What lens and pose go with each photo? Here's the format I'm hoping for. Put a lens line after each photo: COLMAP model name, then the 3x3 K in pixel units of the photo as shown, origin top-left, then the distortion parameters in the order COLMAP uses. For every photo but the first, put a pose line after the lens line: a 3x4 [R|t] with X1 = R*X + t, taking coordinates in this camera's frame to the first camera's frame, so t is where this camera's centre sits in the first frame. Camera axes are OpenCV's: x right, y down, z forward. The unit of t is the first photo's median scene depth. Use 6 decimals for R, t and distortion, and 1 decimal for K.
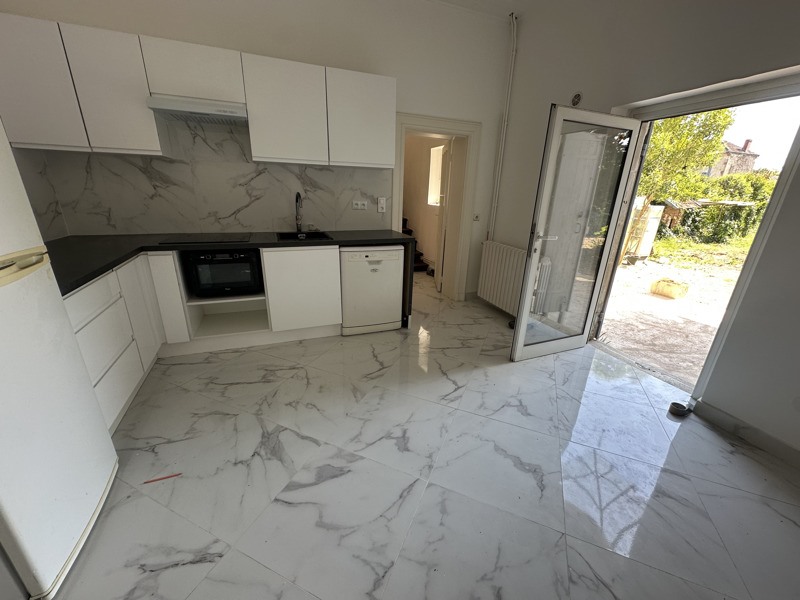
lens RADIAL K [[318.9, 0, 399.4], [0, 318.9, 301.0], [0, 0, 1]] dist [-0.000234, 0.000396]
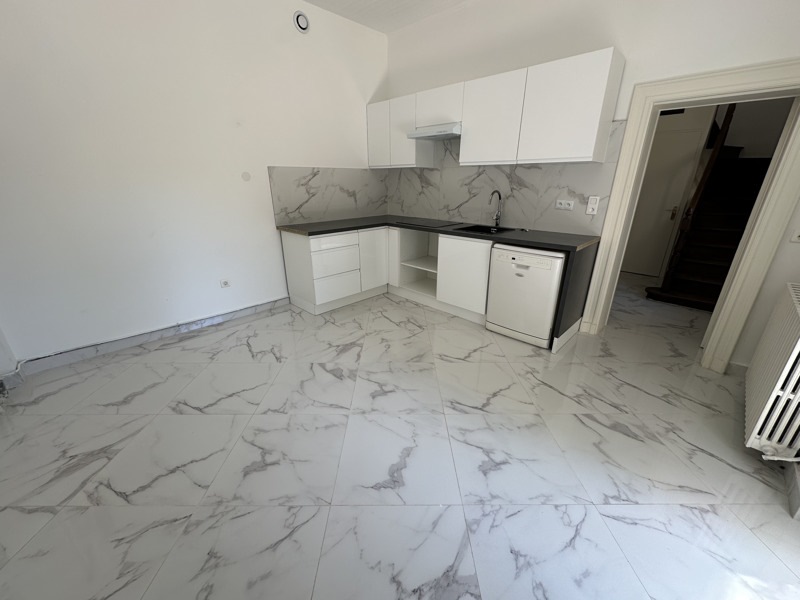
lens RADIAL K [[318.9, 0, 400.9], [0, 318.9, 302.0], [0, 0, 1]] dist [-0.000234, 0.000396]
pose [[0.401076, 0.302583, -0.864628, 0.661087], [-0.291252, 0.937014, 0.192812, -0.101074], [0.868510, 0.174493, 0.463942, 0.282622]]
